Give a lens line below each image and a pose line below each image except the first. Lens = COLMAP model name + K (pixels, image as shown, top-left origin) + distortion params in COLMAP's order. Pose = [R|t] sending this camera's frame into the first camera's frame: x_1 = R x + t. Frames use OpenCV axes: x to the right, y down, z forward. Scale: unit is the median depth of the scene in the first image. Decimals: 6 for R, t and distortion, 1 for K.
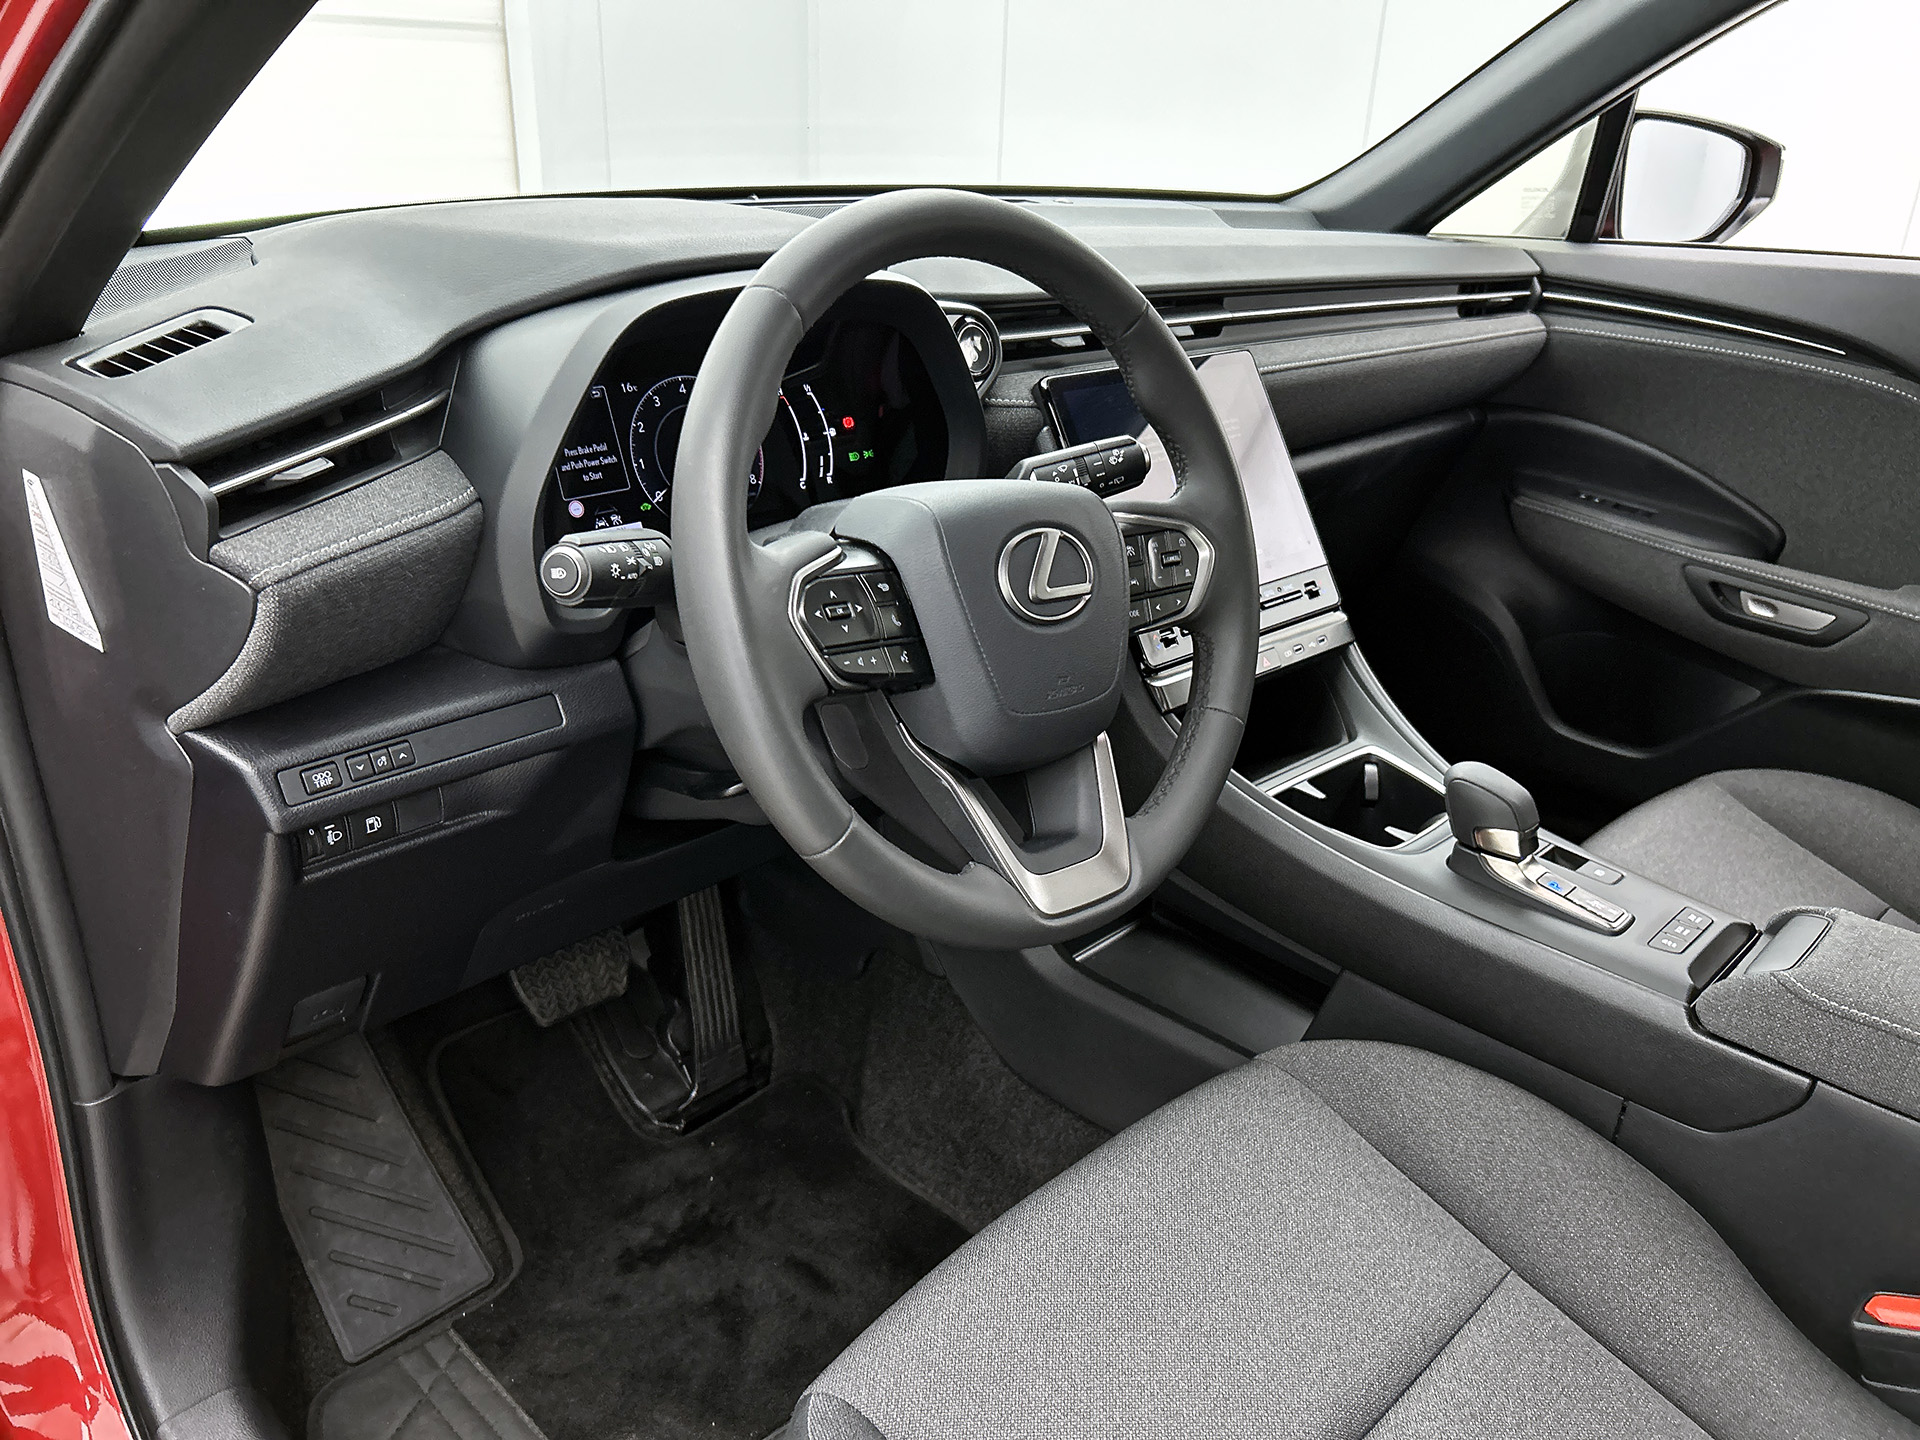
lens RADIAL K [[1437.5, 0, 960.0], [0, 1437.5, 720.0], [0, 0, 1]] dist [0.023543, -0.040542]
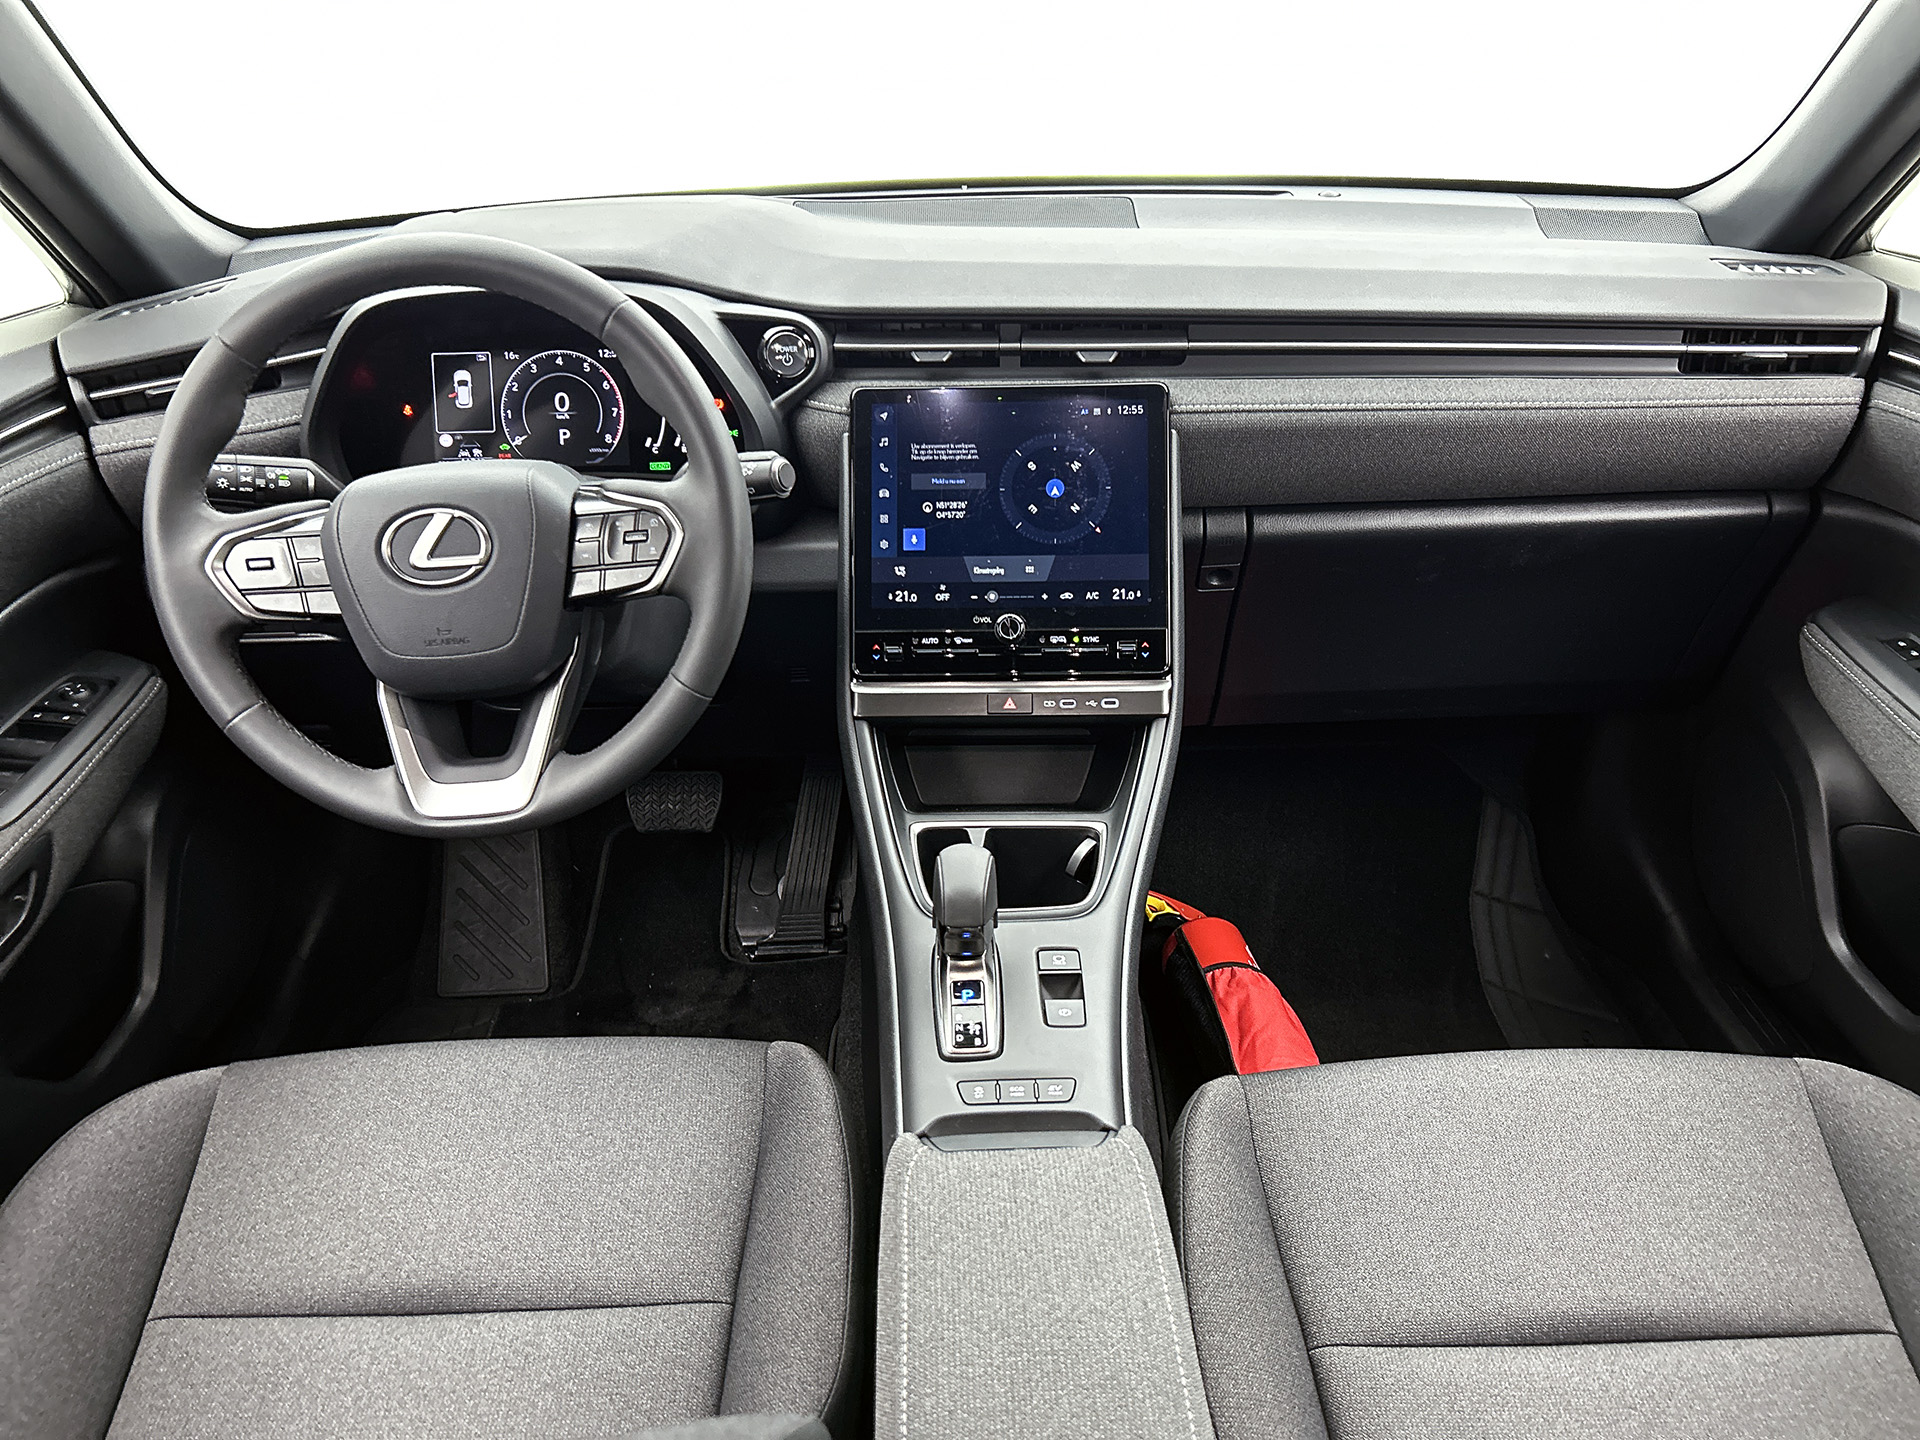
lens RADIAL K [[1437.5, 0, 960.0], [0, 1437.5, 720.0], [0, 0, 1]] dist [0.023543, -0.040542]
pose [[0.709715, 0.278768, -0.646988, 0.802387], [-0.237458, 0.959296, 0.152853, -0.167044], [0.663263, 0.045151, 0.747023, 0.239808]]
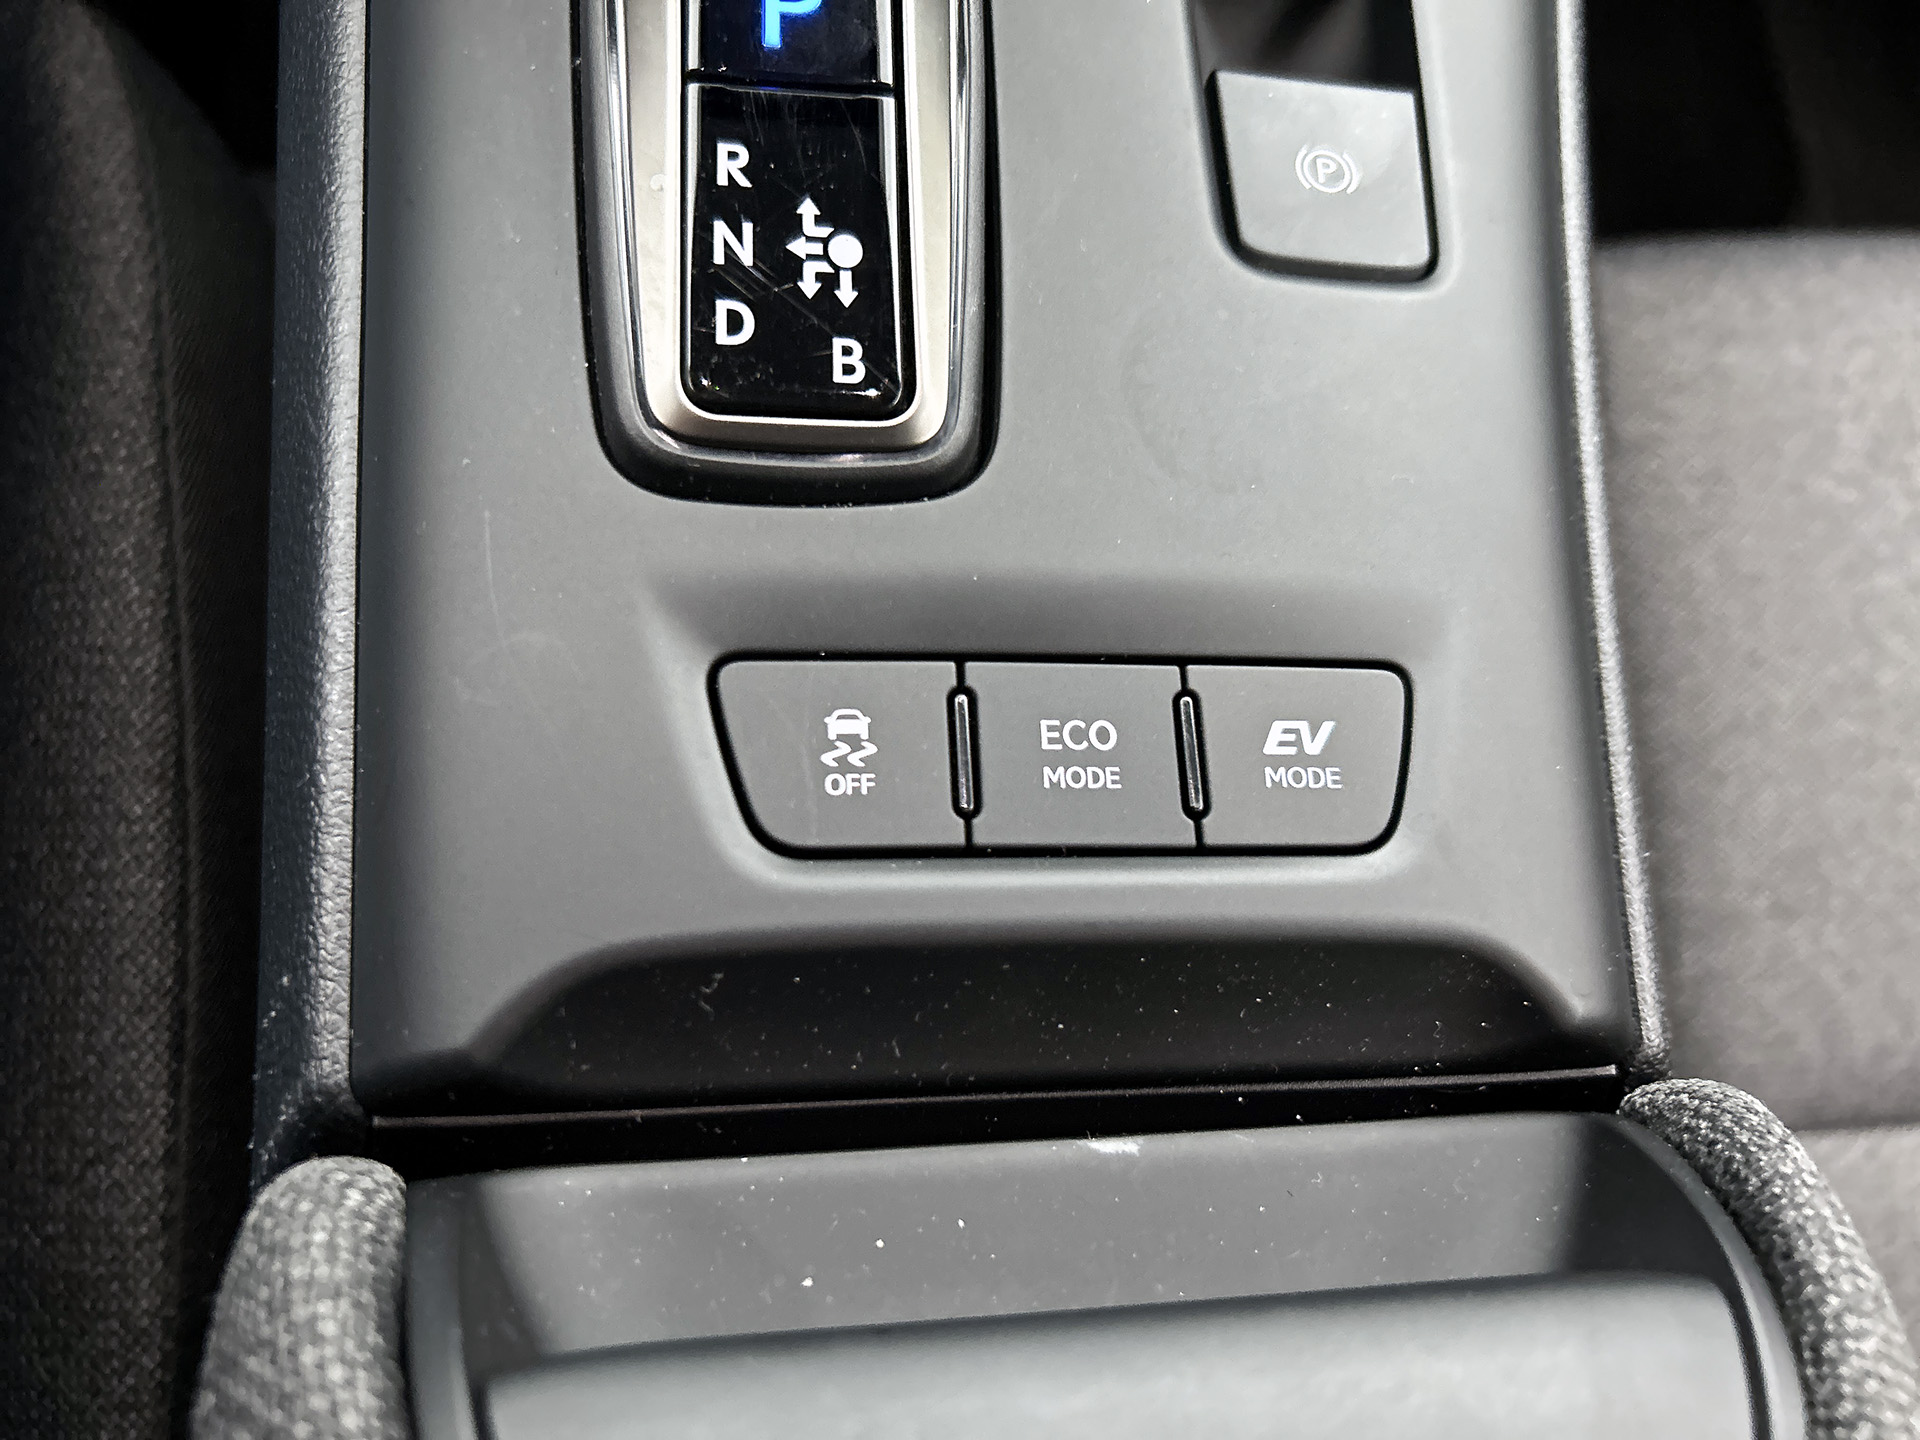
lens RADIAL K [[1555.6, 0, 960.0], [0, 1555.6, 720.0], [0, 0, 1]] dist [0.001147, -0.078473]
pose [[0.726610, 0.674548, -0.130471, 0.411876], [-0.415210, 0.582426, 0.698842, 0.031901], [0.547392, -0.453613, 0.703276, 0.718532]]
